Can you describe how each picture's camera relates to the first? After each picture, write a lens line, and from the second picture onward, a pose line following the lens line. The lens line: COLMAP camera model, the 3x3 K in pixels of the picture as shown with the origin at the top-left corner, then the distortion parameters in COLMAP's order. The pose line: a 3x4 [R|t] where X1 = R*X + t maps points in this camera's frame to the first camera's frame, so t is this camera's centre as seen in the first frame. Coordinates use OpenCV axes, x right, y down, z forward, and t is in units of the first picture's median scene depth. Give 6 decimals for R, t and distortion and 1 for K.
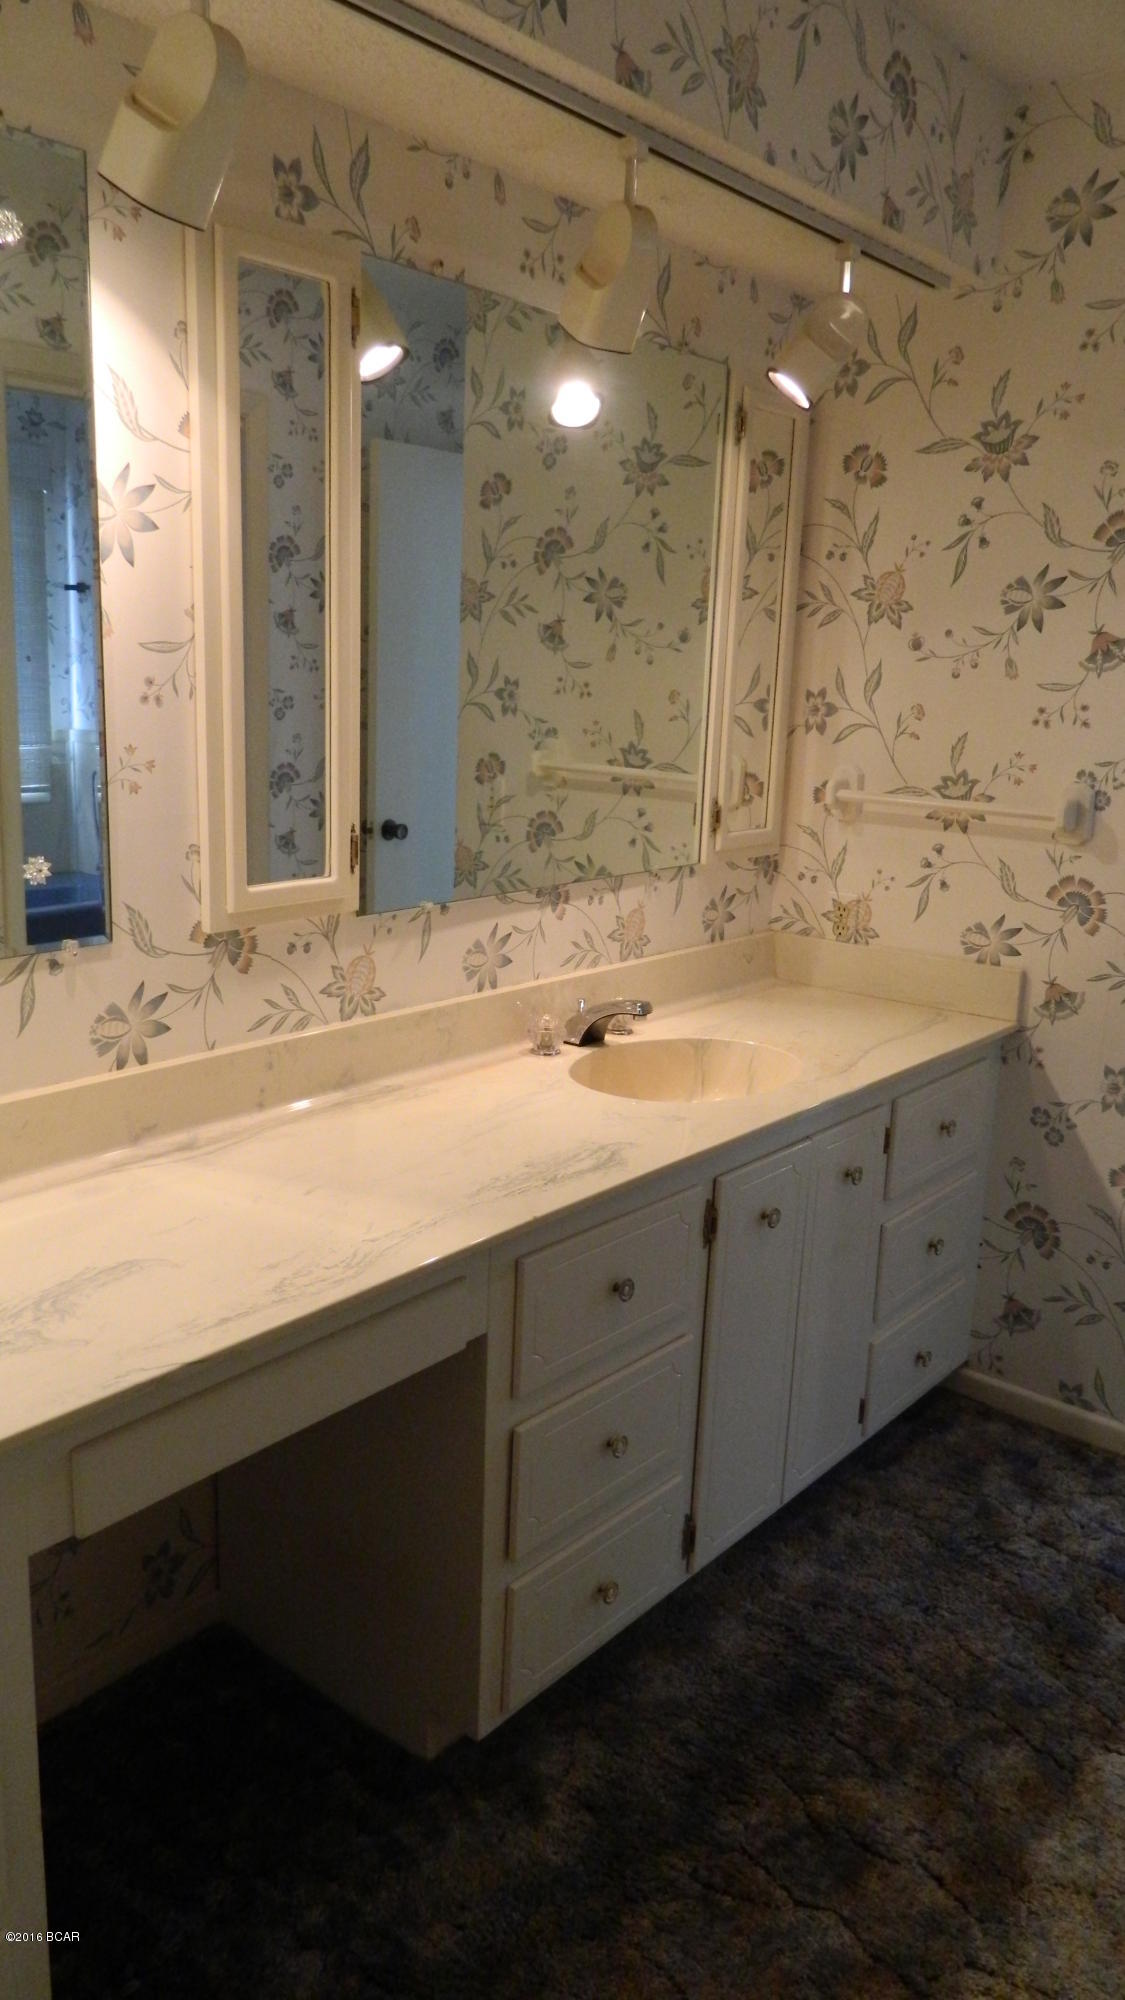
lens RADIAL K [[1477.5, 0, 561.3], [0, 1477.5, 1003.6], [0, 0, 1]] dist [-0.005882, 0.003081]
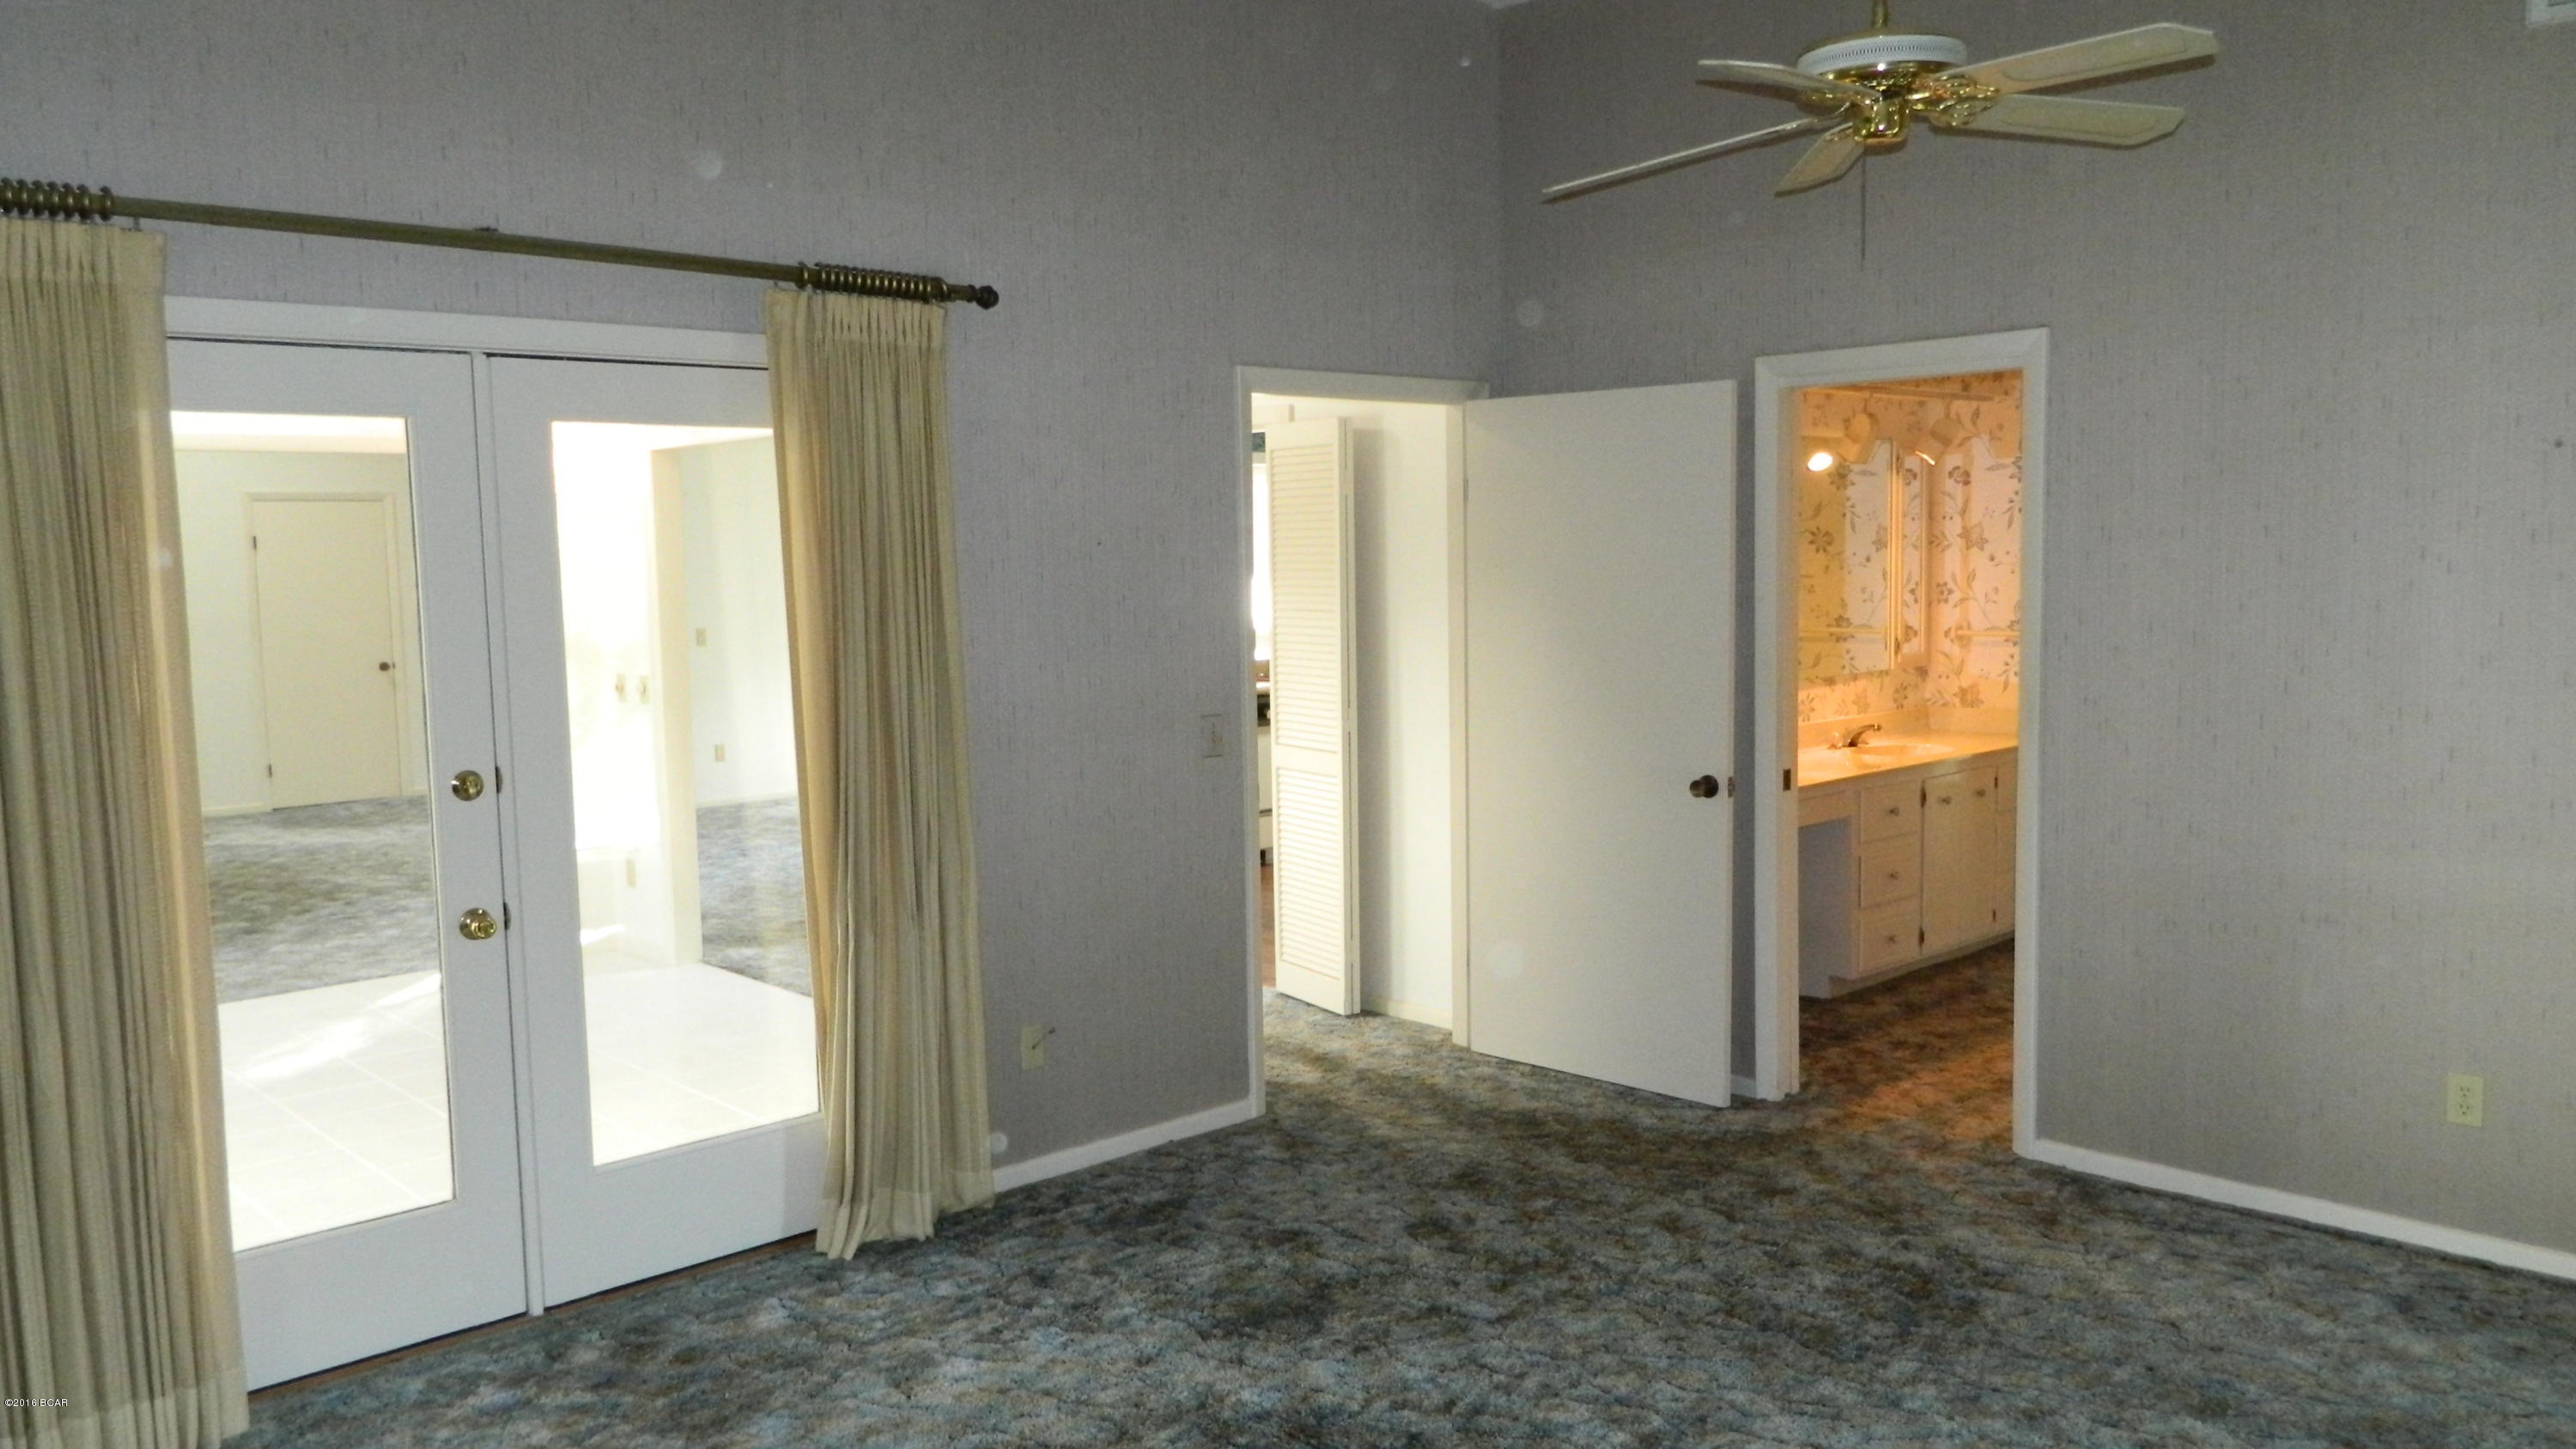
lens RADIAL K [[1903.3, 0, 1288.0], [0, 1903.3, 725.0], [0, 0, 1]] dist [-0.005882, 0.003081]
pose [[0.989991, -0.046785, -0.133150, -0.375322], [0.028072, 0.989880, -0.139099, 0.316300], [0.138310, 0.133969, 0.981286, -1.646698]]
